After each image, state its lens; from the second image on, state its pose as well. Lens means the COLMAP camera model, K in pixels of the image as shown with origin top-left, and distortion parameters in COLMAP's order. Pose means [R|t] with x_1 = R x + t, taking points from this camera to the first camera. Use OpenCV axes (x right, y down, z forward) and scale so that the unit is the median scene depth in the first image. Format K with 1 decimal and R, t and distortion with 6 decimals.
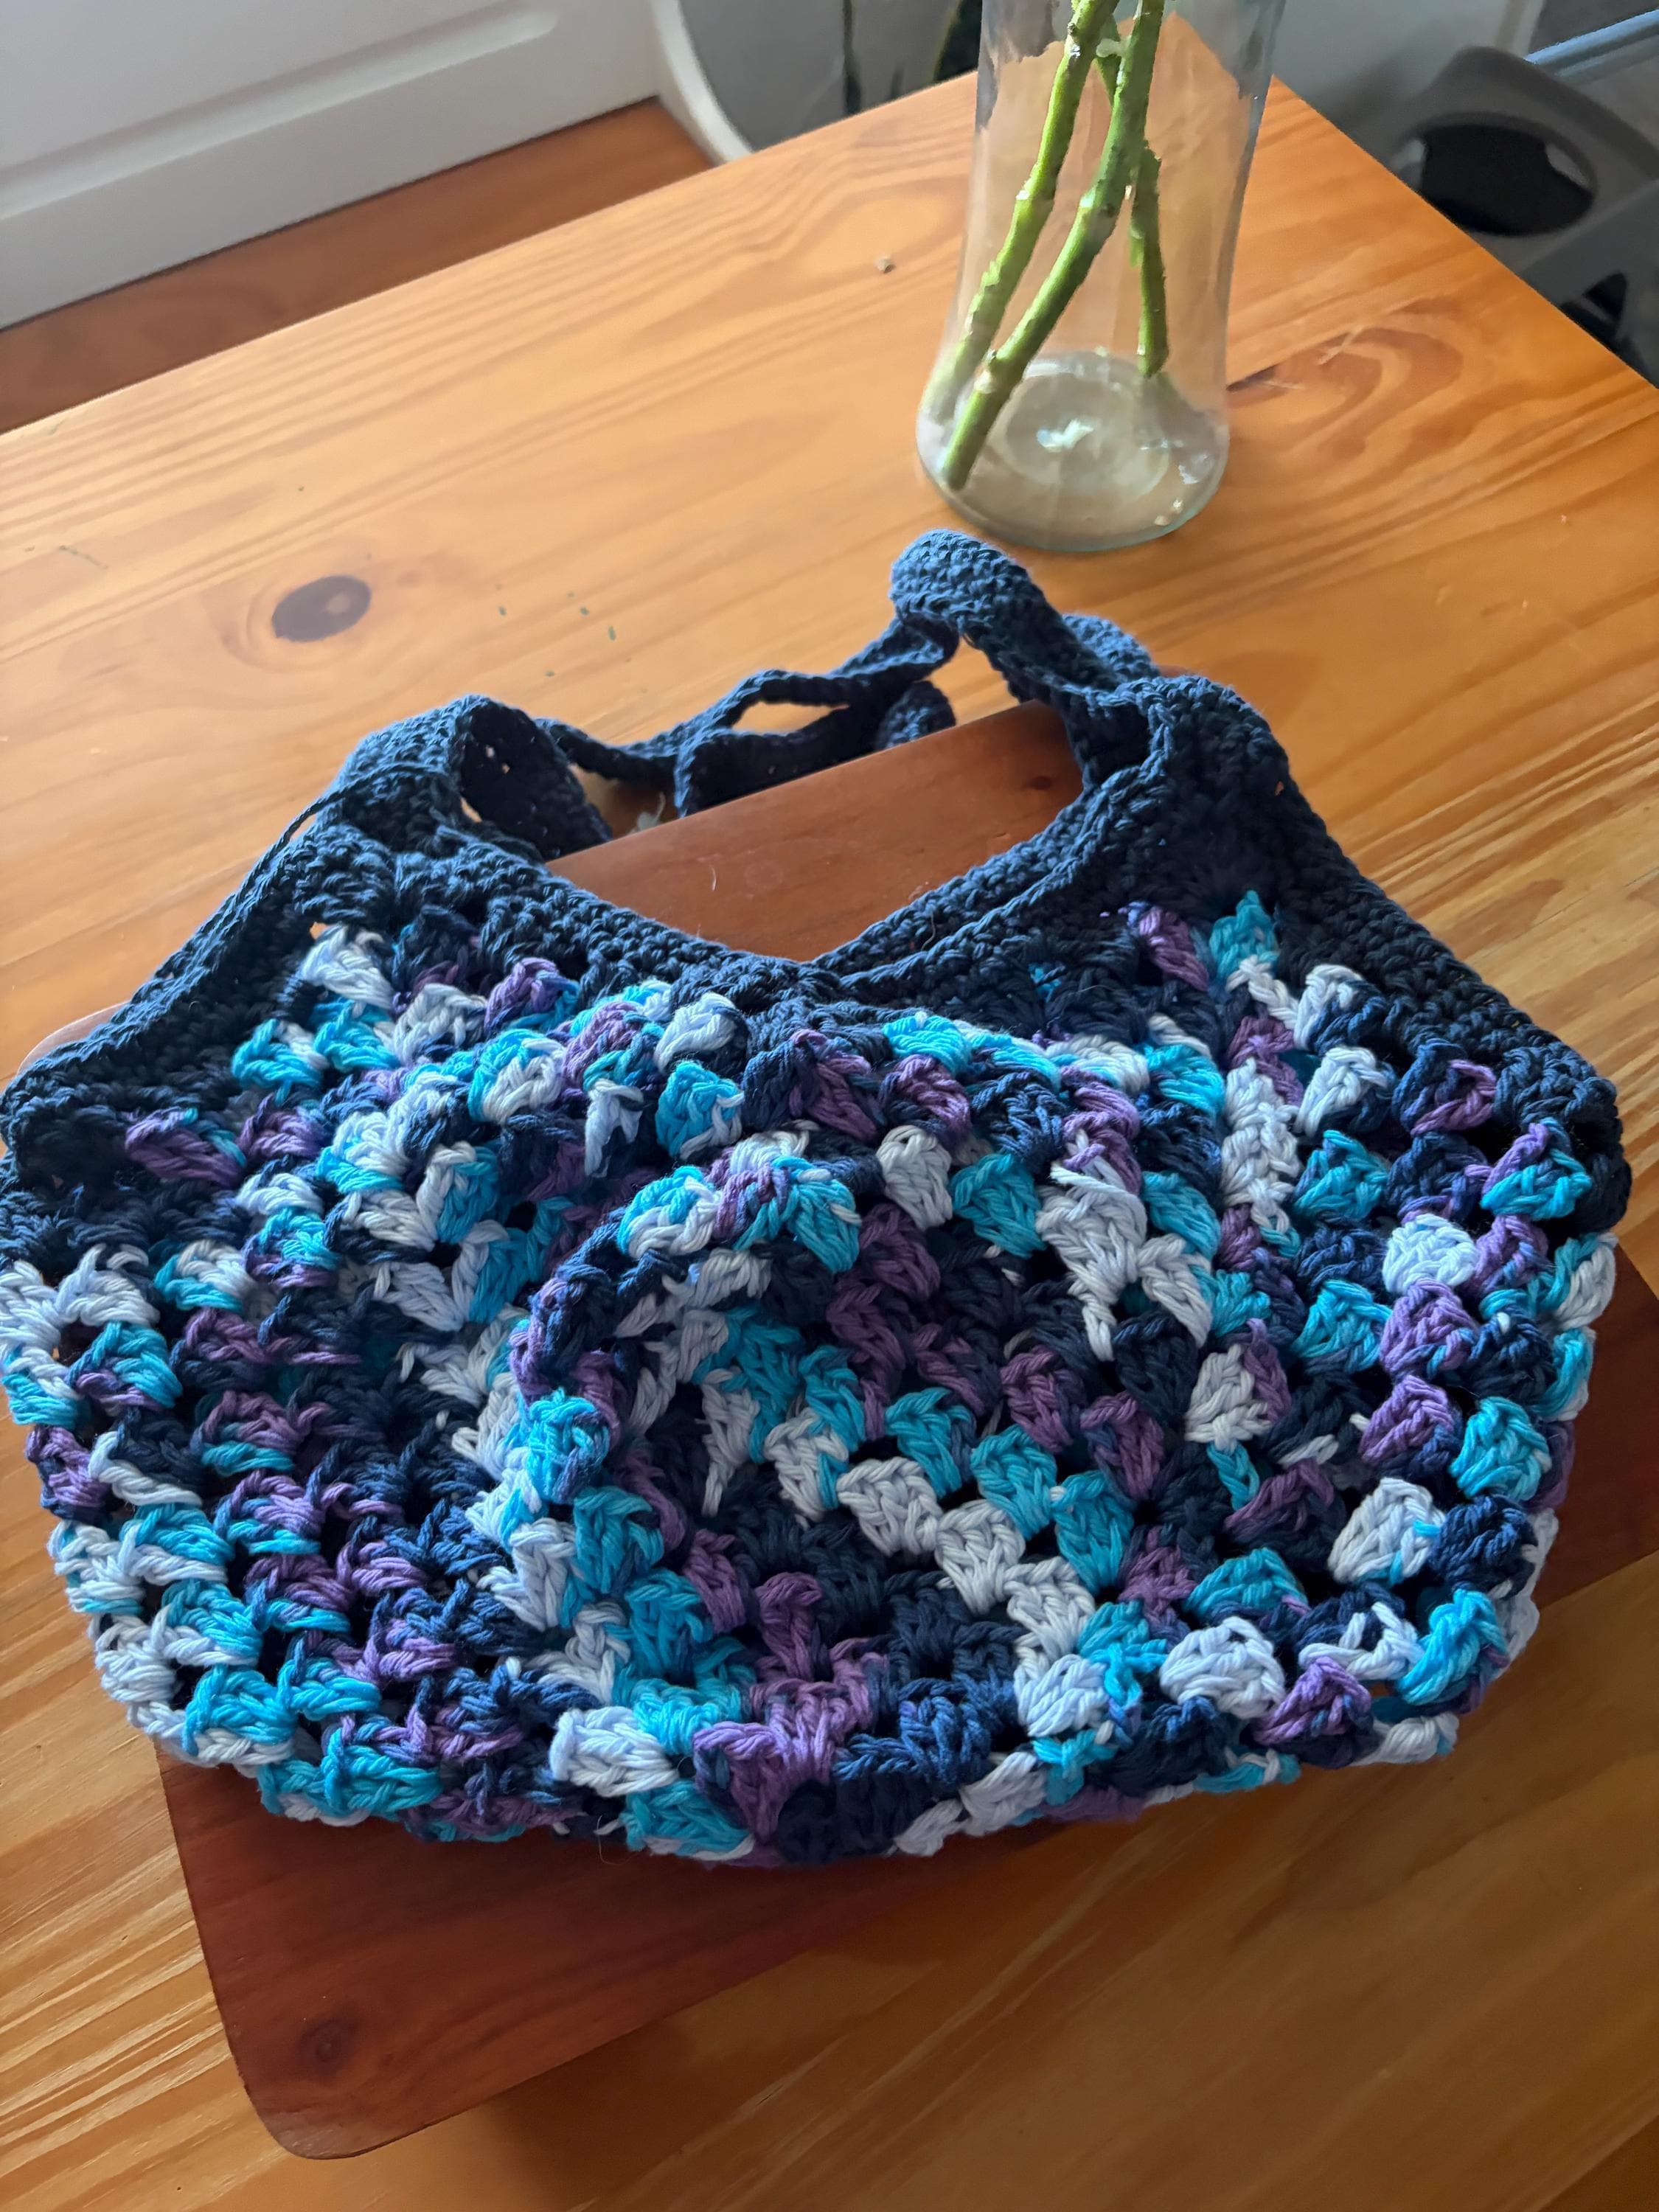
lens RADIAL K [[1630.9, 0, 821.9], [0, 1630.9, 1145.0], [0, 0, 1]] dist [0.010558, 0.007474]
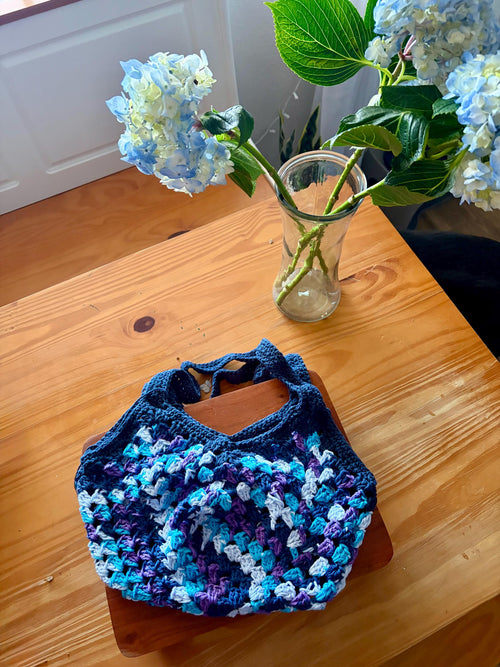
lens RADIAL K [[491.8, 0, 247.7], [0, 491.8, 345.3], [0, 0, 1]] dist [0.010558, 0.007474]
pose [[0.995477, 0.068129, -0.066208, 0.148723], [-0.066052, 0.997268, 0.033075, -0.532347], [0.068281, -0.028552, 0.997257, -0.652252]]
